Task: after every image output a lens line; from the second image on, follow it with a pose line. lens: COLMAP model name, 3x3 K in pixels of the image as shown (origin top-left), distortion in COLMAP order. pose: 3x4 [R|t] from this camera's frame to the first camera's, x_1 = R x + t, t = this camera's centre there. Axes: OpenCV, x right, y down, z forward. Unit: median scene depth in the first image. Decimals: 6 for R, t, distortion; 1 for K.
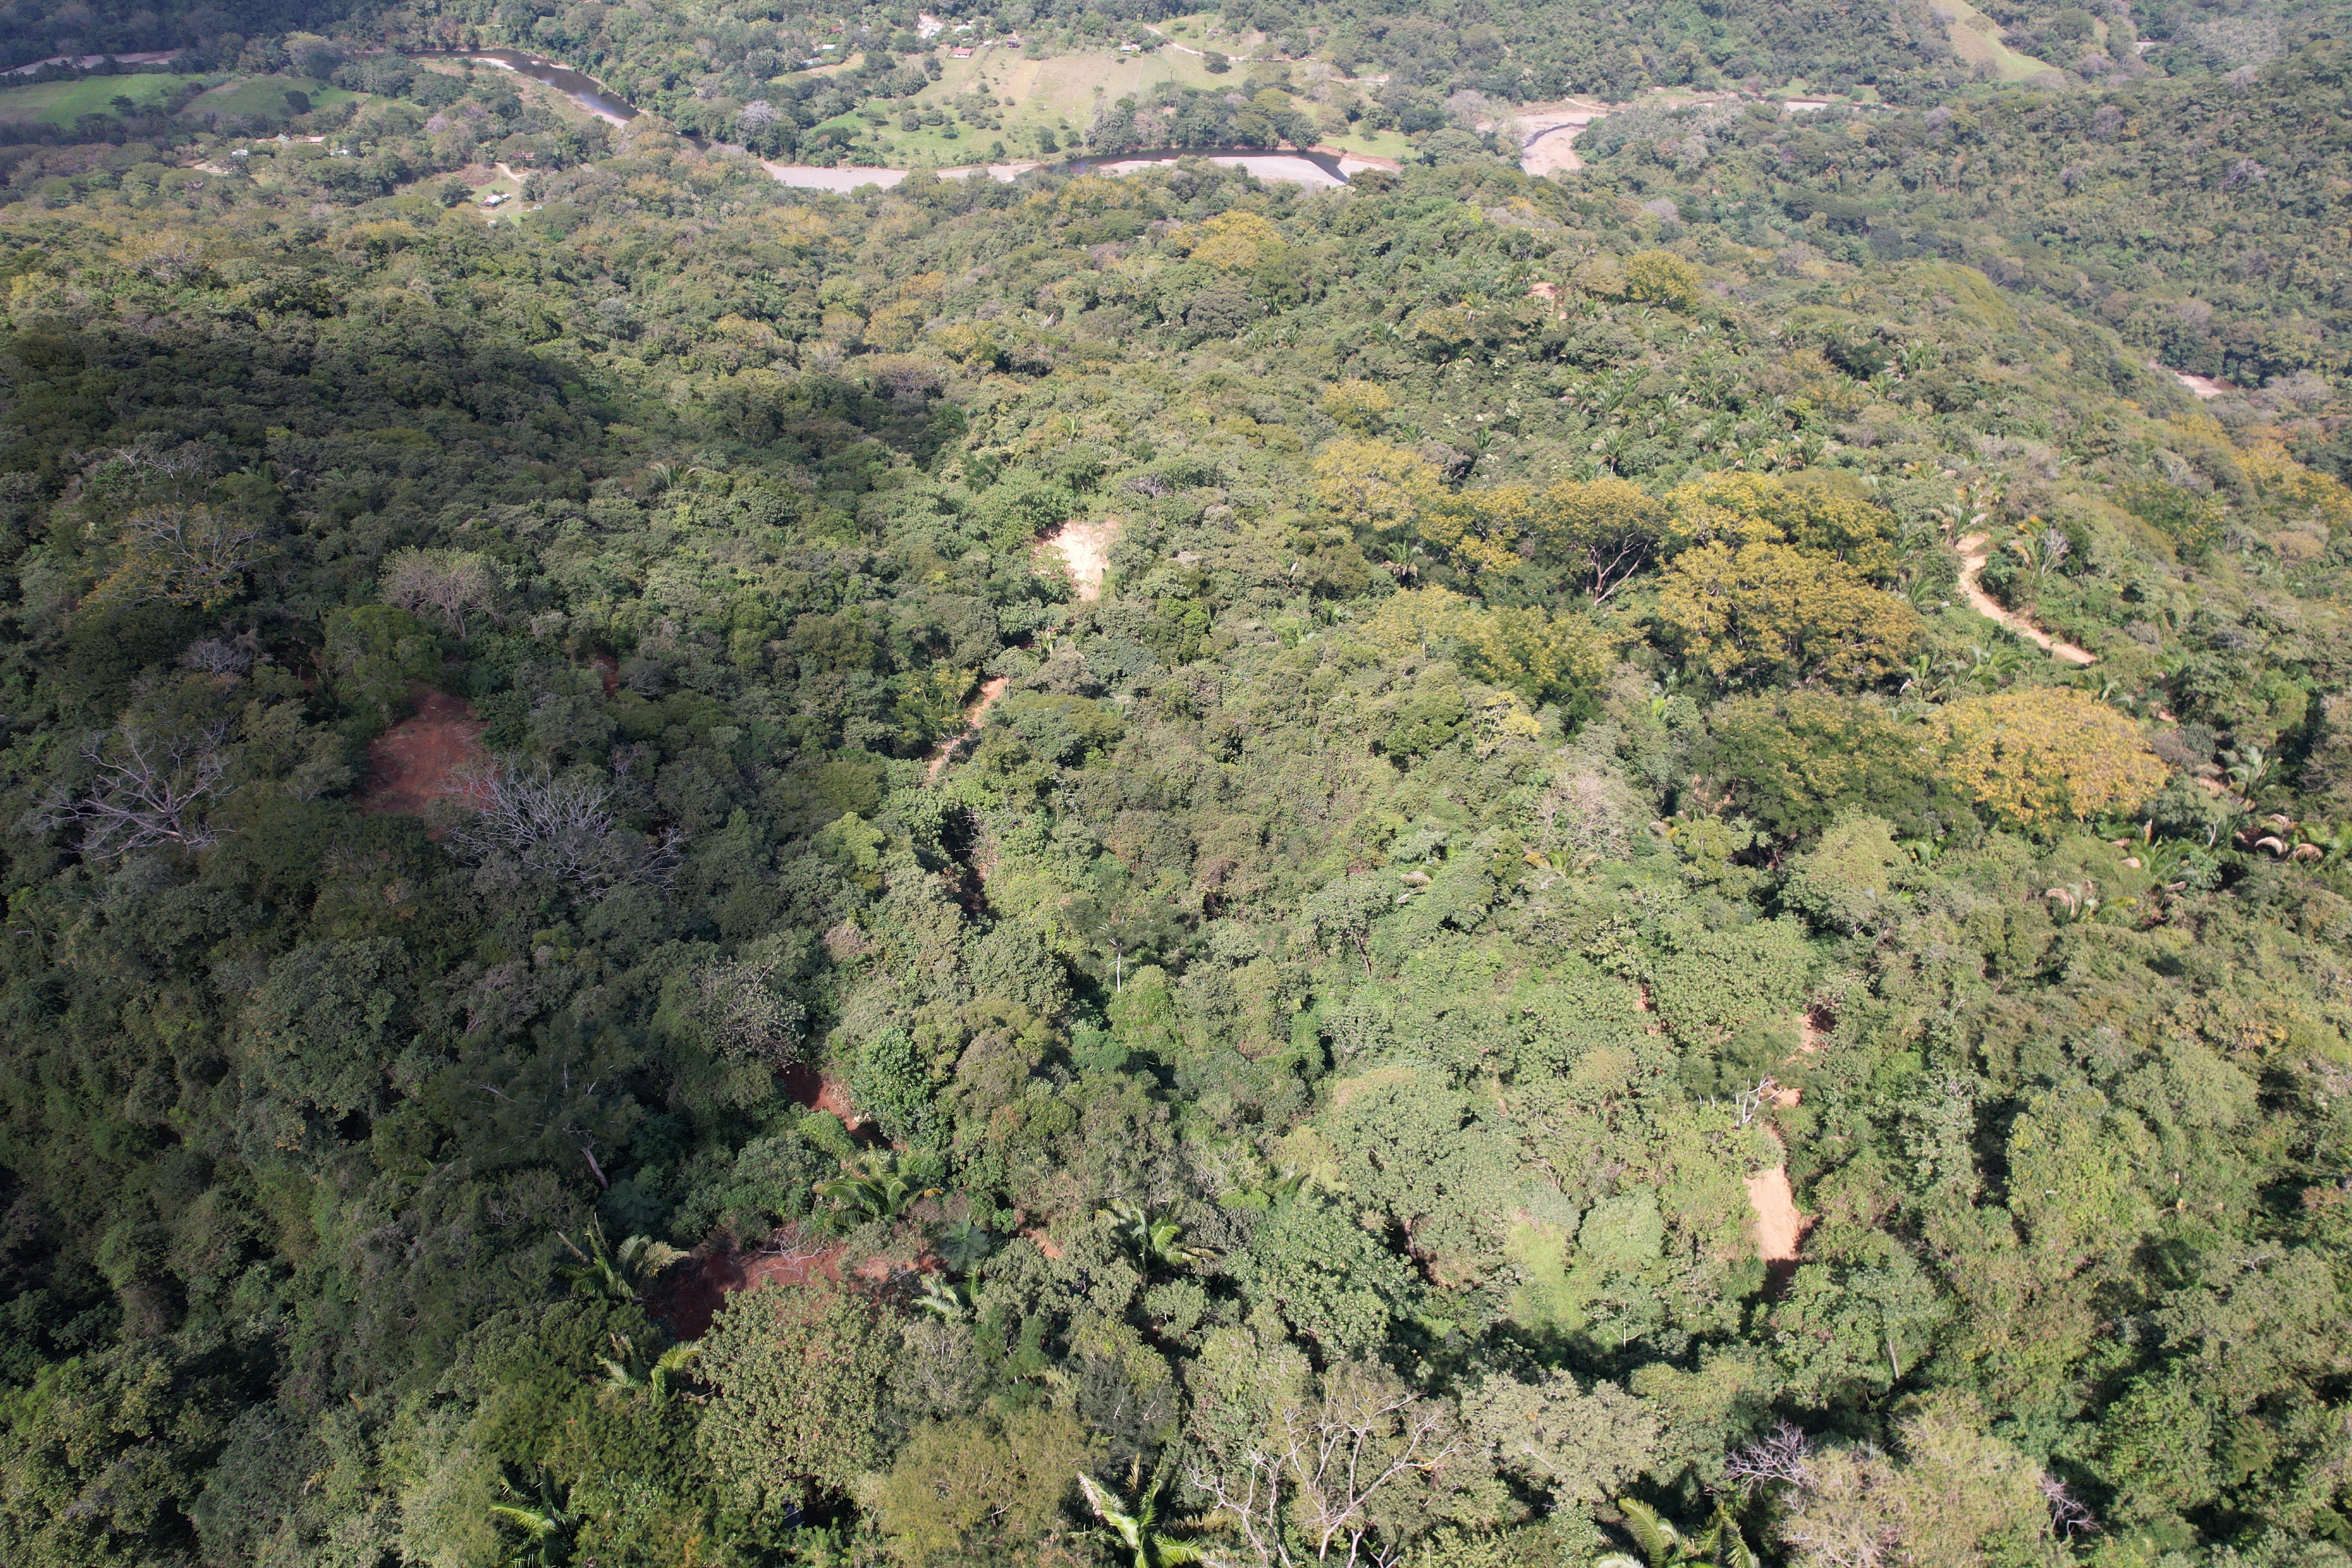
lens RADIAL K [[1504.5, 0, 1184.3], [0, 1504.5, 784.8], [0, 0, 1]] dist [-0.078332, 0.072345]
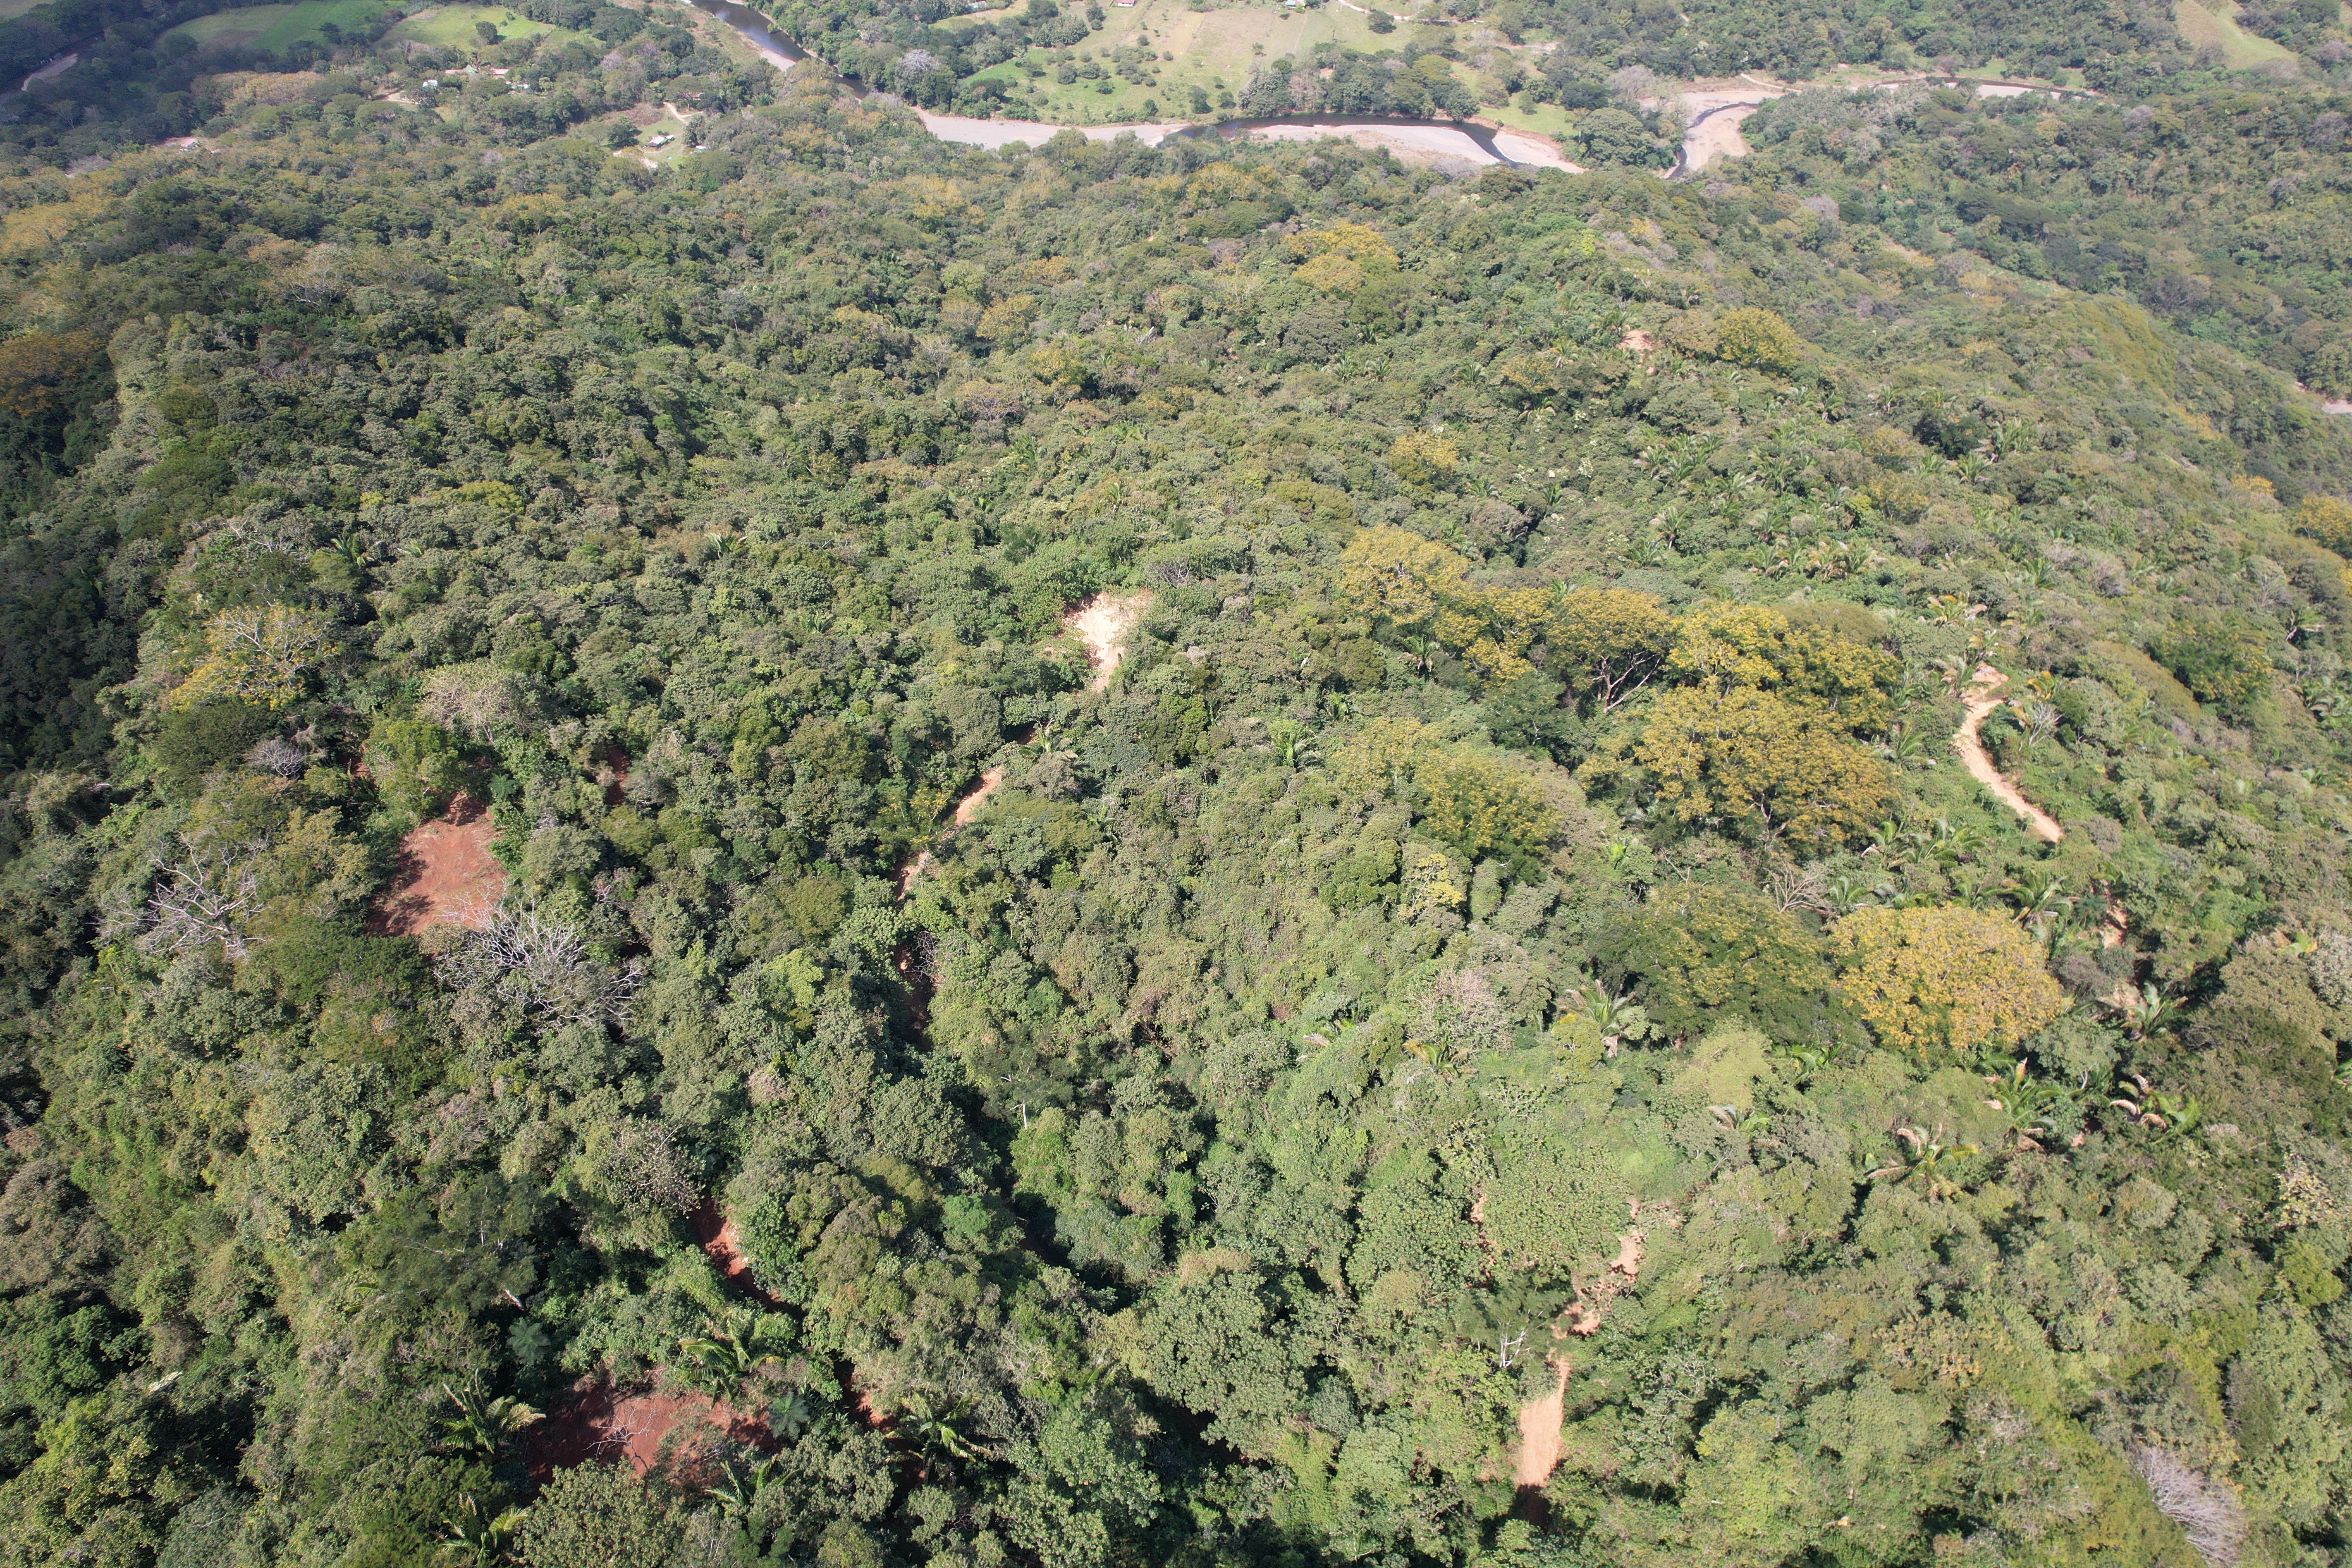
lens RADIAL K [[1504.5, 0, 1183.0], [0, 1504.5, 785.4], [0, 0, 1]] dist [-0.078332, 0.072345]
pose [[0.992589, 0.081051, -0.090543, 0.051791], [-0.076464, 0.995661, 0.053033, -0.061911], [0.094449, -0.045717, 0.994479, -0.026360]]
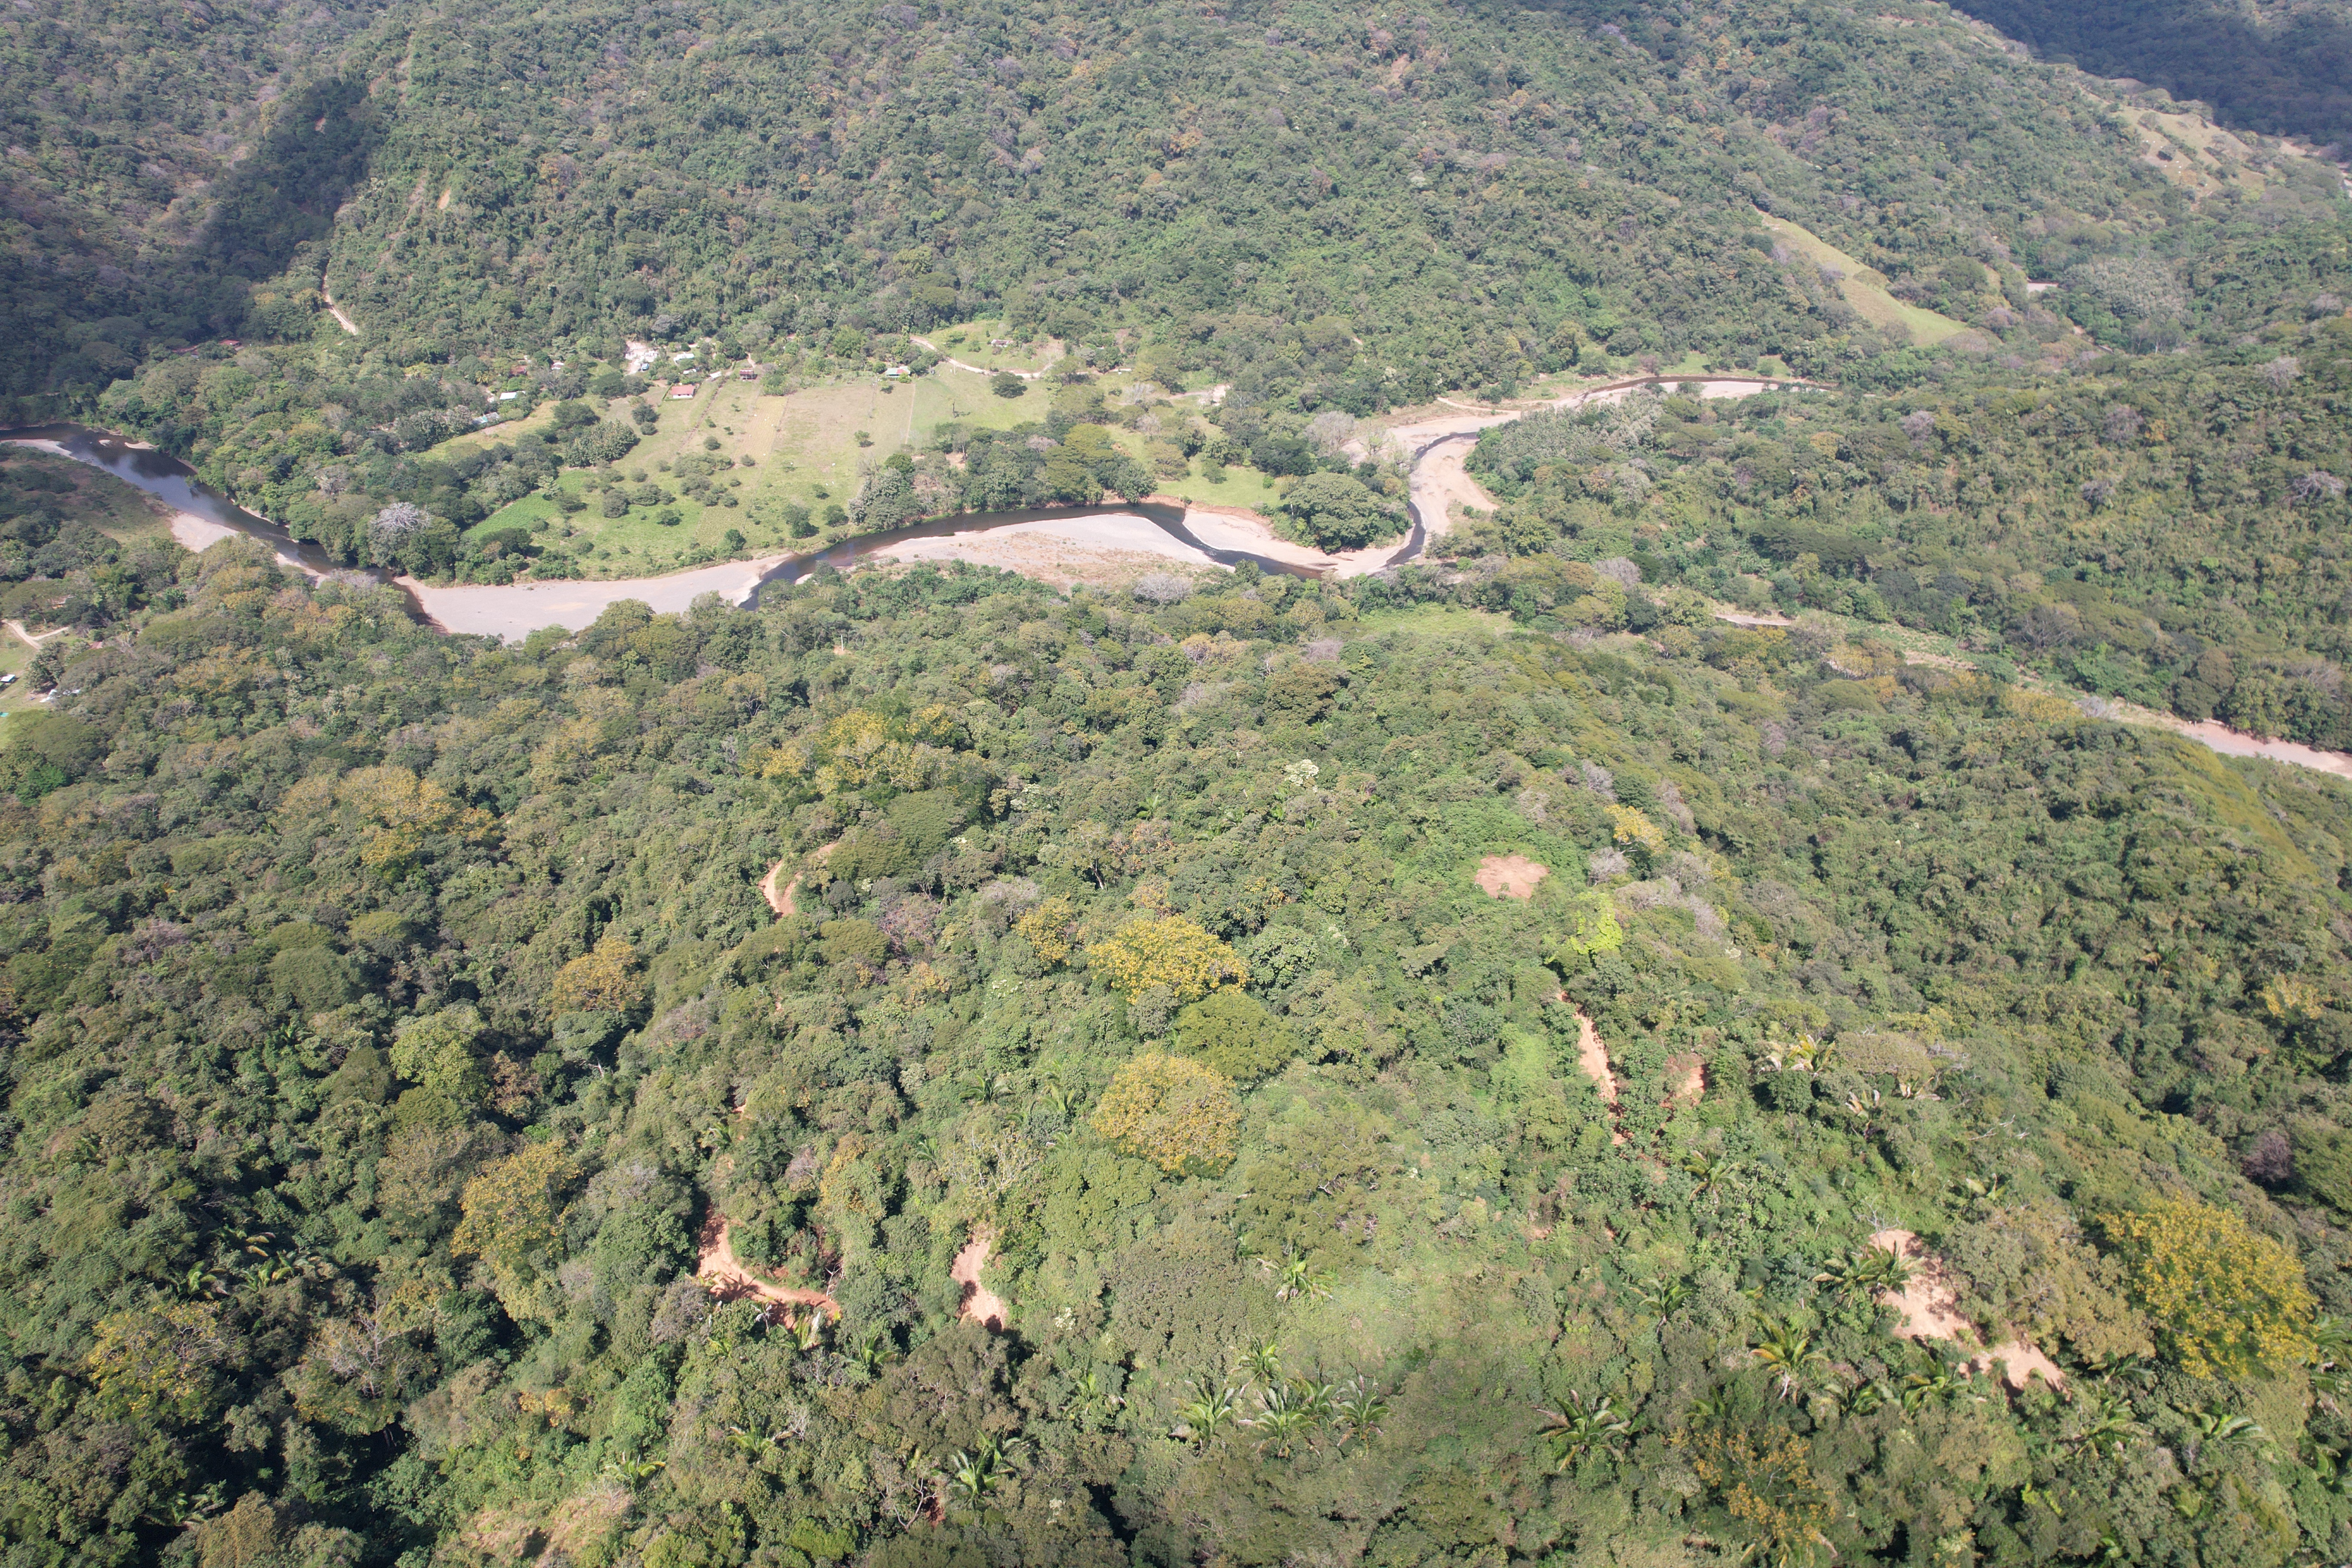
lens RADIAL K [[1504.5, 0, 1184.9], [0, 1504.5, 777.6], [0, 0, 1]] dist [-0.078332, 0.072345]
pose [[0.986791, -0.100838, 0.126791, -0.019080], [0.114777, 0.987513, -0.107908, -0.438105], [-0.114327, 0.121035, 0.986043, 0.534293]]
